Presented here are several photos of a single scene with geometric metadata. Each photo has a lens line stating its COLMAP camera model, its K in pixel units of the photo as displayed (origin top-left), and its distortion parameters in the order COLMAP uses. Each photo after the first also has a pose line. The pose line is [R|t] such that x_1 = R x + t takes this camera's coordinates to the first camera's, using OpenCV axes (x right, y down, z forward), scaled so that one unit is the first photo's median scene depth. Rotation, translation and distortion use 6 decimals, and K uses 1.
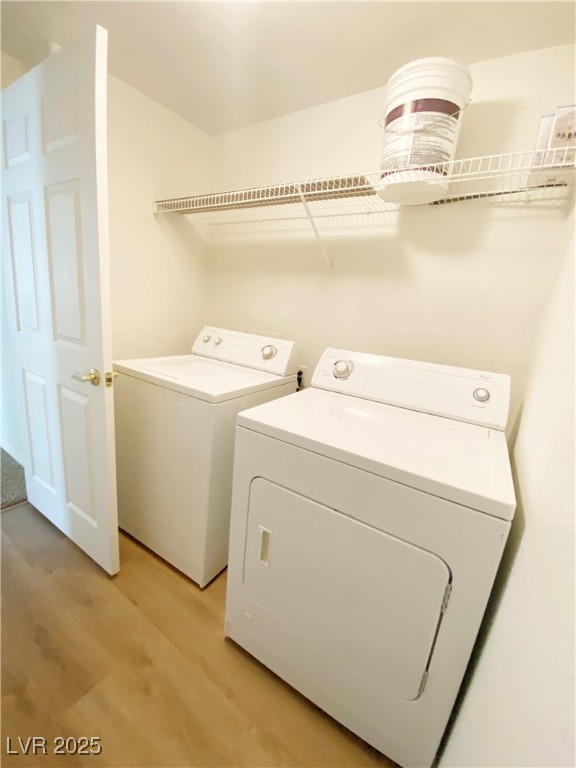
lens RADIAL K [[317.6, 0, 288.0], [0, 317.6, 384.0], [0, 0, 1]] dist [-0.000170, -0.013926]
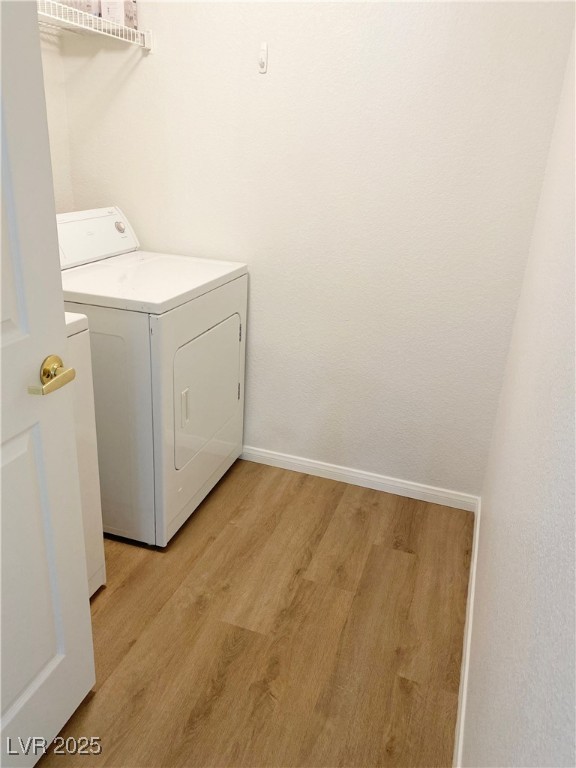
lens RADIAL K [[598.0, 0, 288.0], [0, 598.0, 384.0], [0, 0, 1]] dist [0.113879, -0.254752]
pose [[-0.241292, -0.481522, 0.842564, -1.727358], [0.144231, 0.840782, 0.521808, -0.559615], [-0.959675, 0.247432, -0.133423, 0.833531]]
